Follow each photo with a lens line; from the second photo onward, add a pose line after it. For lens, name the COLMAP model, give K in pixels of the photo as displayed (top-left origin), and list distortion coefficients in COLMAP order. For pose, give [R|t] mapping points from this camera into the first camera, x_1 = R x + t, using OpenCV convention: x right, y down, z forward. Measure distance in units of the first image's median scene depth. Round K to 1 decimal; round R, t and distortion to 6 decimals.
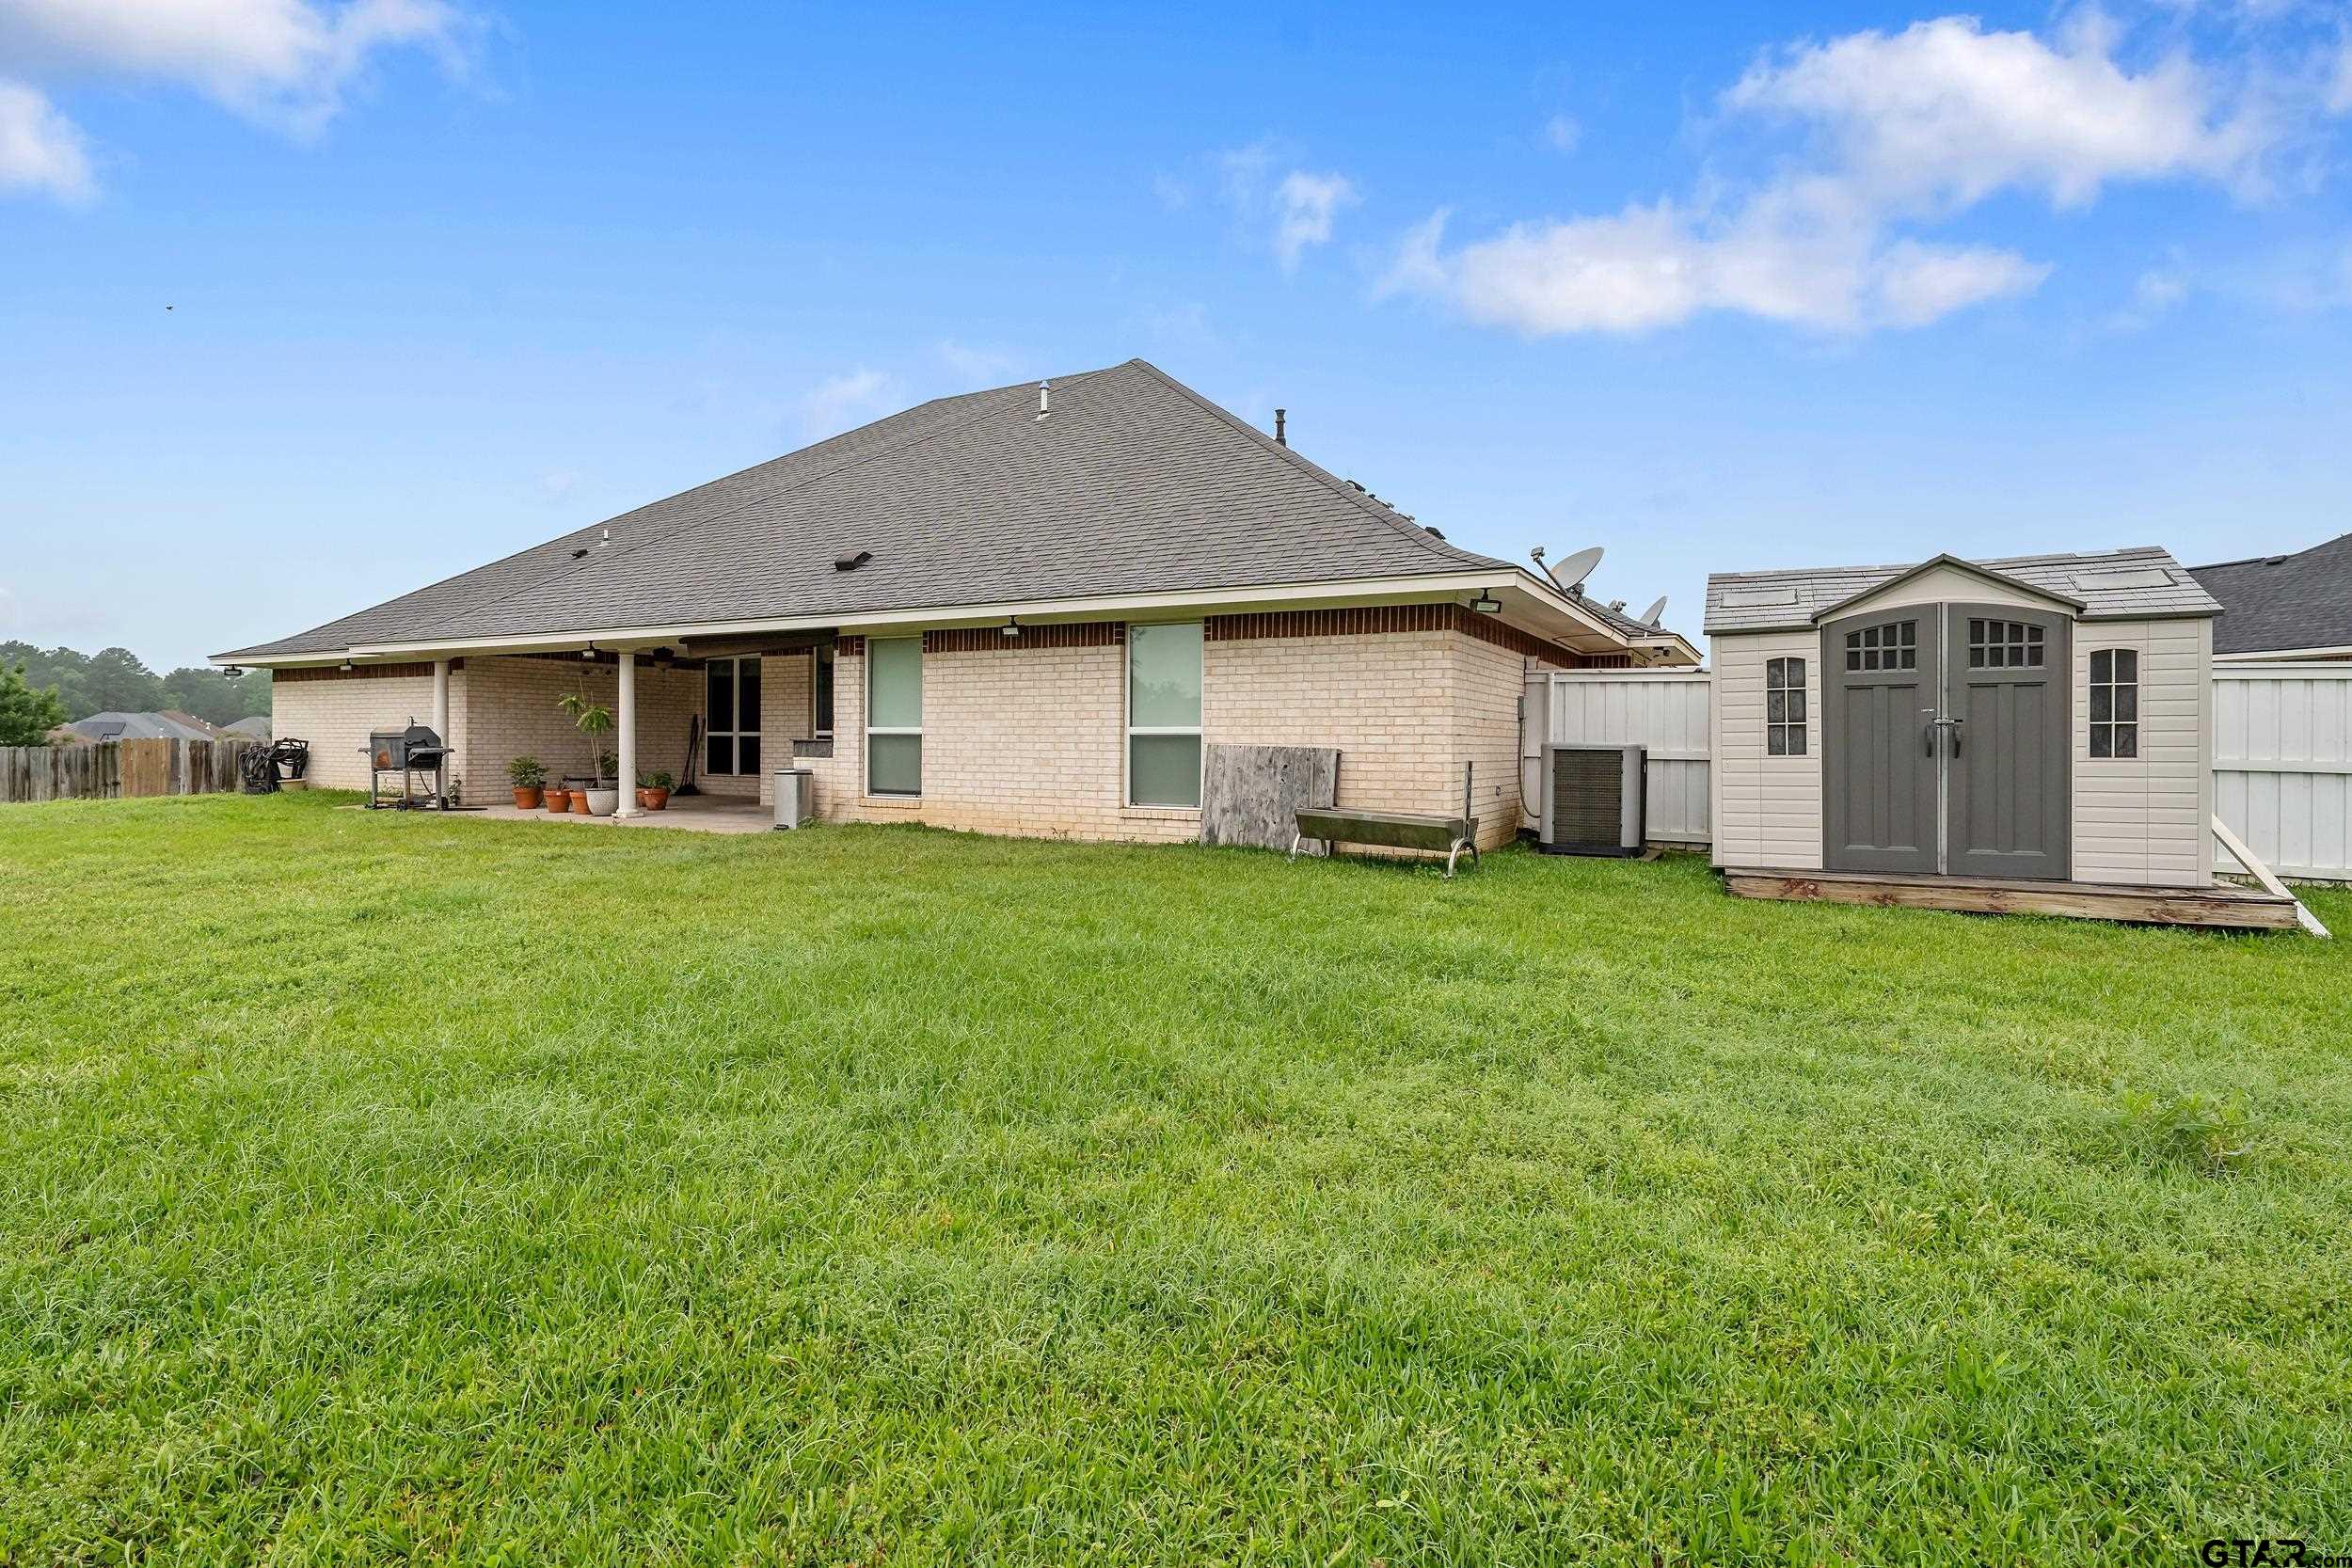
lens RADIAL K [[1158.7, 0, 1176.4], [0, 1158.7, 762.2], [0, 0, 1]] dist [-0.022344, 0.000097]
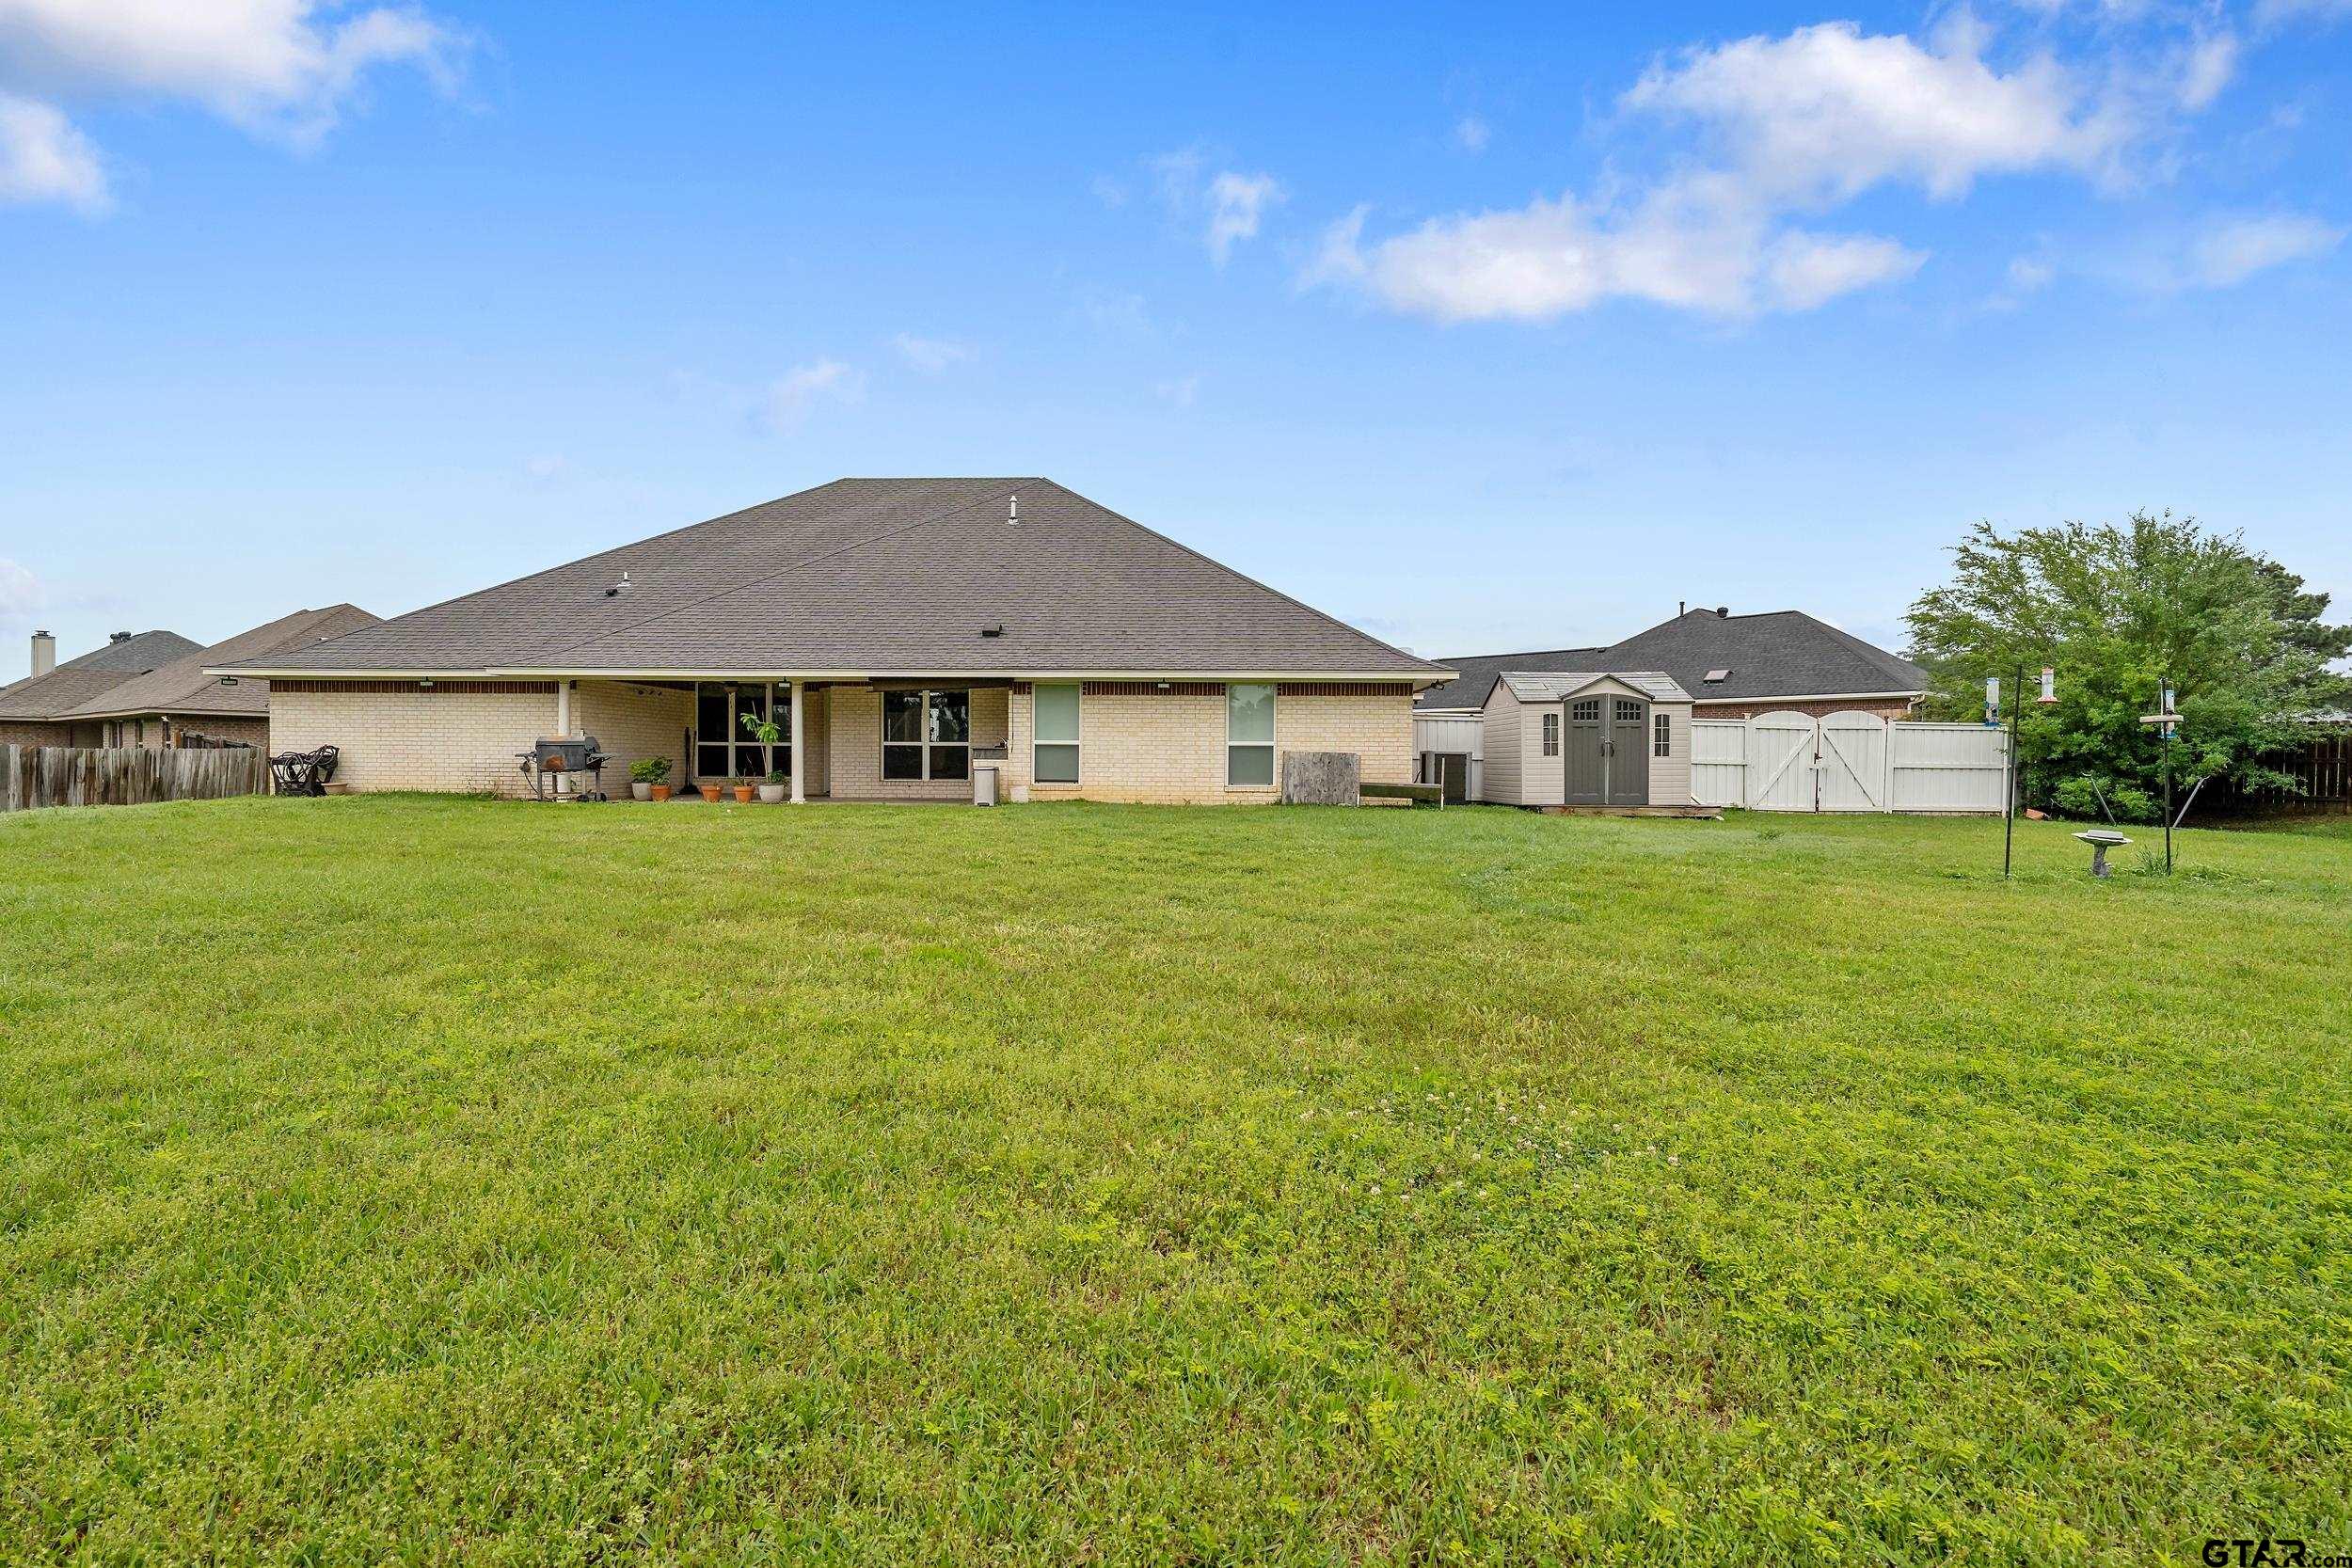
lens RADIAL K [[1158.7, 0, 1175.5], [0, 1158.7, 788.7], [0, 0, 1]] dist [-0.022344, 0.000097]
pose [[0.888921, -0.012961, 0.457877, -0.956014], [0.007025, 0.999868, 0.014664, 0.016326], [-0.458006, -0.009819, 0.888895, -0.575676]]
